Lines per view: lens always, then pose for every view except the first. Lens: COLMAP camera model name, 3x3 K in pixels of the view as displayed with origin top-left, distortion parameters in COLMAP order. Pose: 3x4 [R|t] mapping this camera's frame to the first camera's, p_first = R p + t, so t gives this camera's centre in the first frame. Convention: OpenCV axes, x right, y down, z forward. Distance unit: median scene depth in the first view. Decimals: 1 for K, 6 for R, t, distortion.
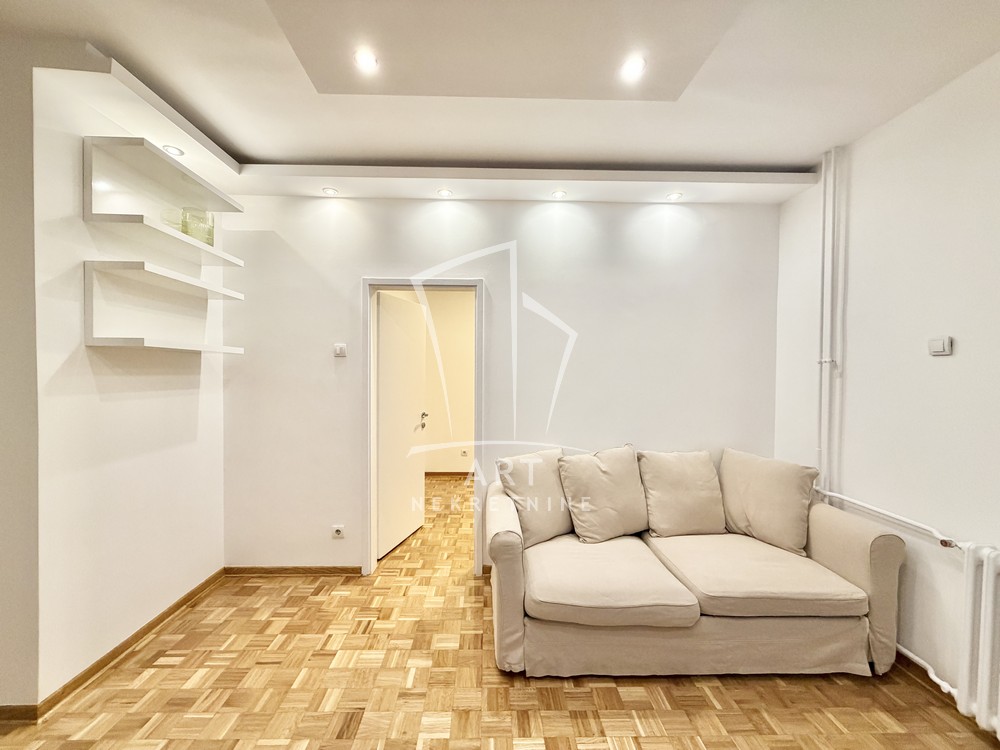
lens RADIAL K [[397.9, 0, 496.4], [0, 397.9, 375.7], [0, 0, 1]] dist [-0.001994, 0.000173]
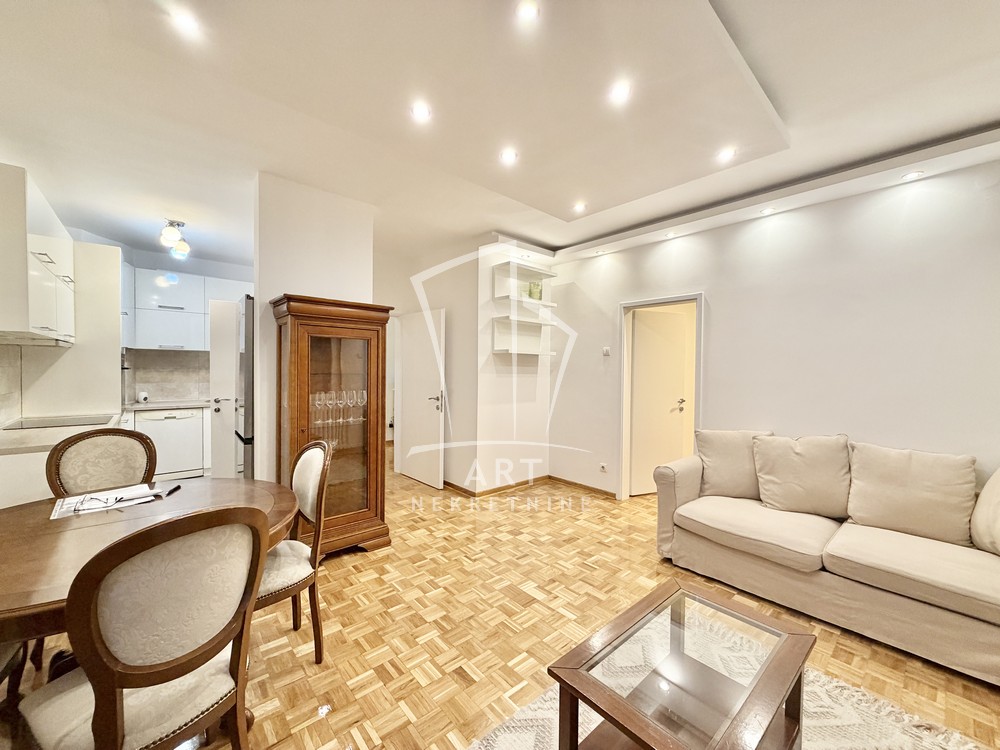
lens RADIAL K [[397.9, 0, 494.6], [0, 397.9, 374.7], [0, 0, 1]] dist [-0.001994, 0.000173]
pose [[0.637580, 0.013497, -0.770266, 0.617431], [-0.016291, 0.999859, 0.004035, 0.032099], [0.770212, 0.009976, 0.637710, -0.386161]]
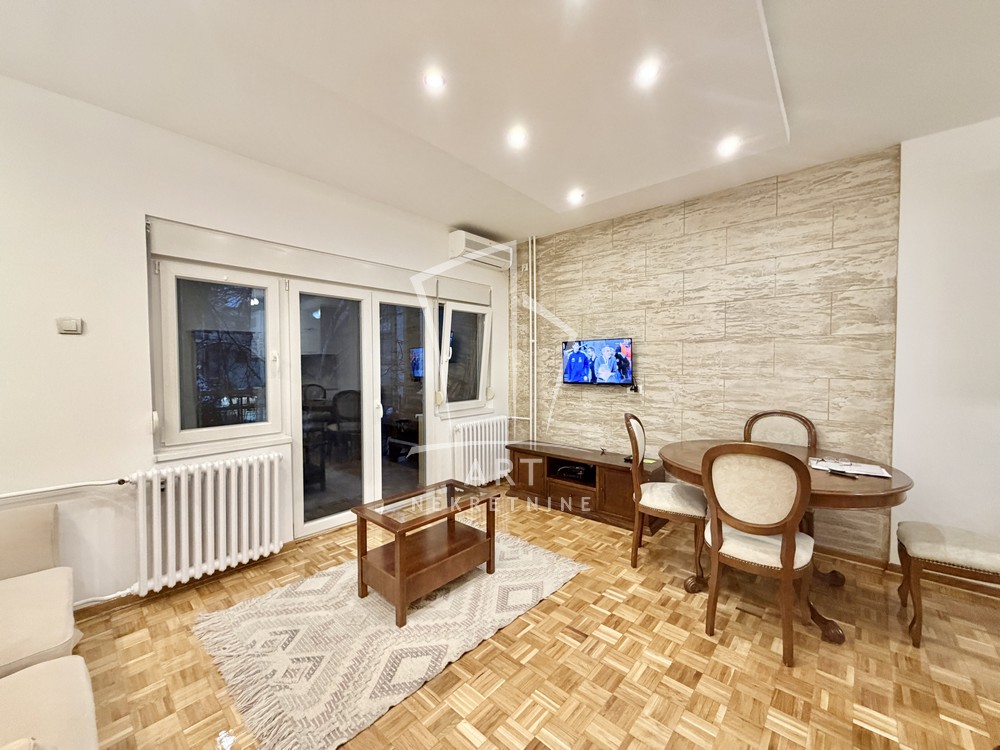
lens RADIAL K [[397.9, 0, 497.5], [0, 397.9, 375.1], [0, 0, 1]] dist [-0.001994, 0.000173]
pose [[-0.729719, -0.027501, 0.683193, -0.429174], [0.004624, 0.998969, 0.045151, 0.017033], [-0.683731, 0.036107, -0.728840, 0.752960]]
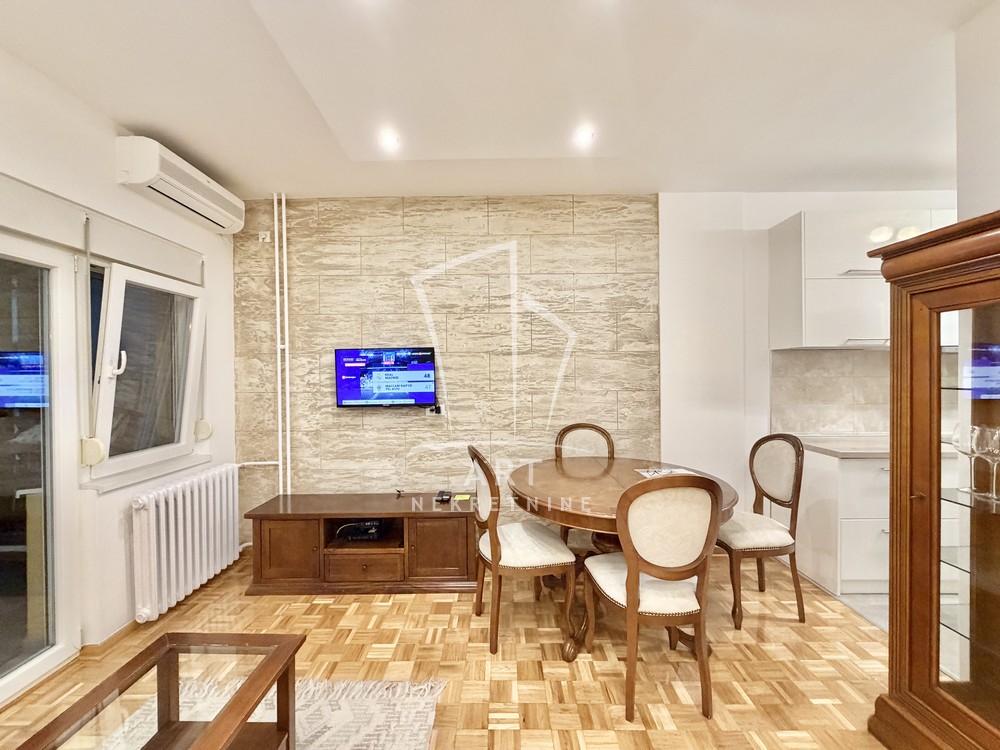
lens RADIAL K [[397.9, 0, 497.7], [0, 397.9, 375.9], [0, 0, 1]] dist [-0.001994, 0.000173]
pose [[-0.999600, 0.000326, 0.028297, 0.006468], [0.000807, 0.999855, 0.017007, 0.014399], [-0.028287, 0.017023, -0.999455, 0.519388]]
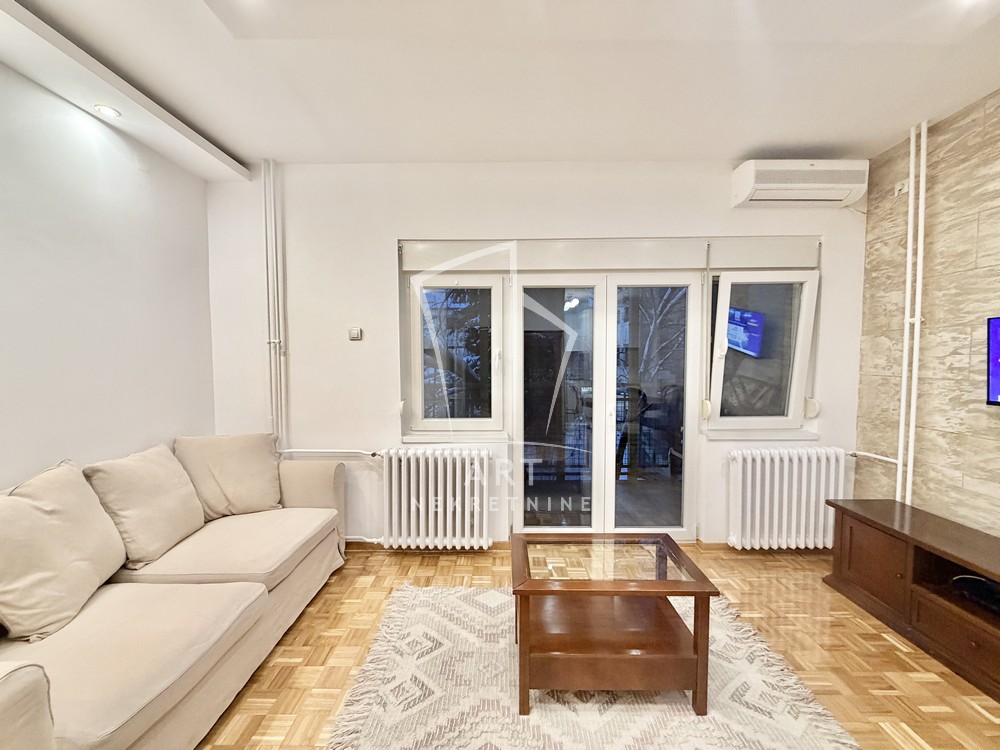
lens RADIAL K [[397.9, 0, 493.9], [0, 397.9, 375.4], [0, 0, 1]] dist [-0.001994, 0.000173]
pose [[0.036917, -0.057378, 0.997670, -0.324740], [0.016780, 0.998245, 0.056790, 0.006921], [-0.999177, 0.014644, 0.037815, 0.301436]]
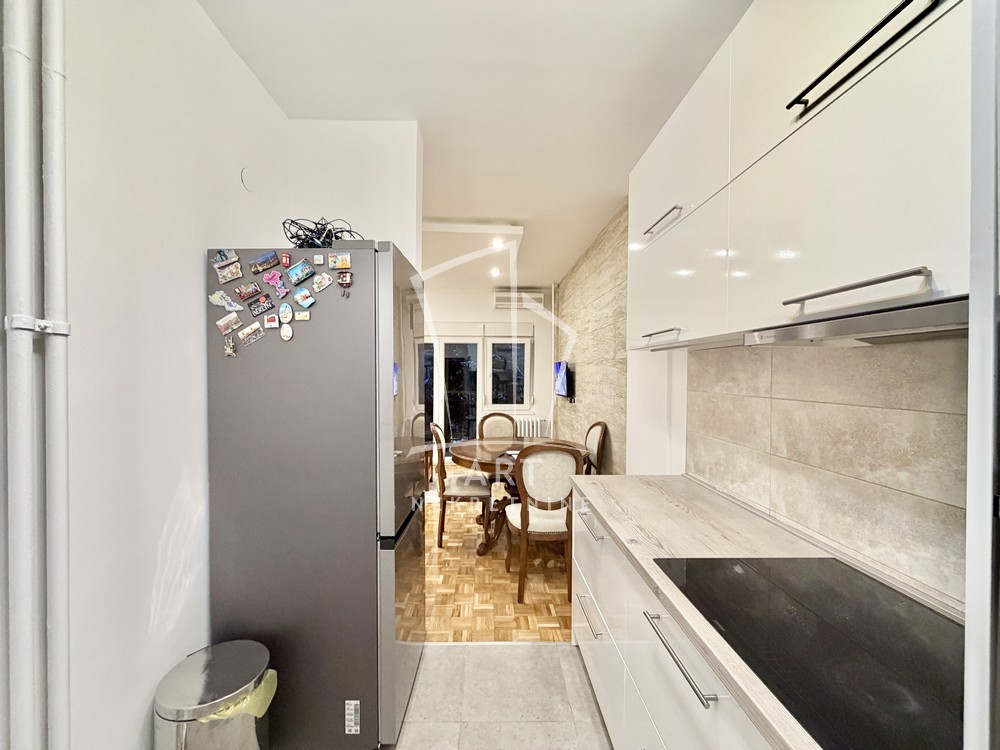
lens RADIAL K [[397.9, 0, 498.1], [0, 397.9, 376.4], [0, 0, 1]] dist [-0.001994, 0.000173]
pose [[-0.006679, -0.016345, 0.999844, -1.726236], [0.010965, 0.999805, 0.016418, -0.009484], [-0.999918, 0.011073, -0.006498, -0.358704]]
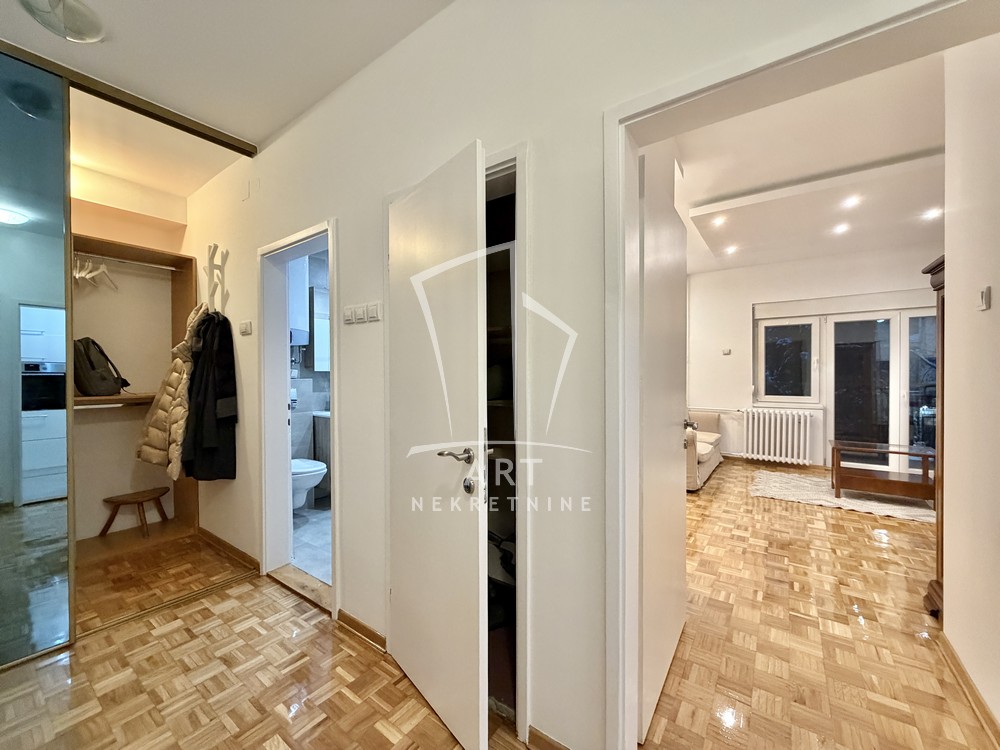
lens RADIAL K [[397.9, 0, 495.4], [0, 397.9, 376.7], [0, 0, 1]] dist [-0.001994, 0.000173]
pose [[0.605478, -0.020448, 0.795600, -1.898671], [0.019923, 0.999746, 0.010532, 0.041128], [-0.795613, 0.009474, 0.605731, 0.413061]]
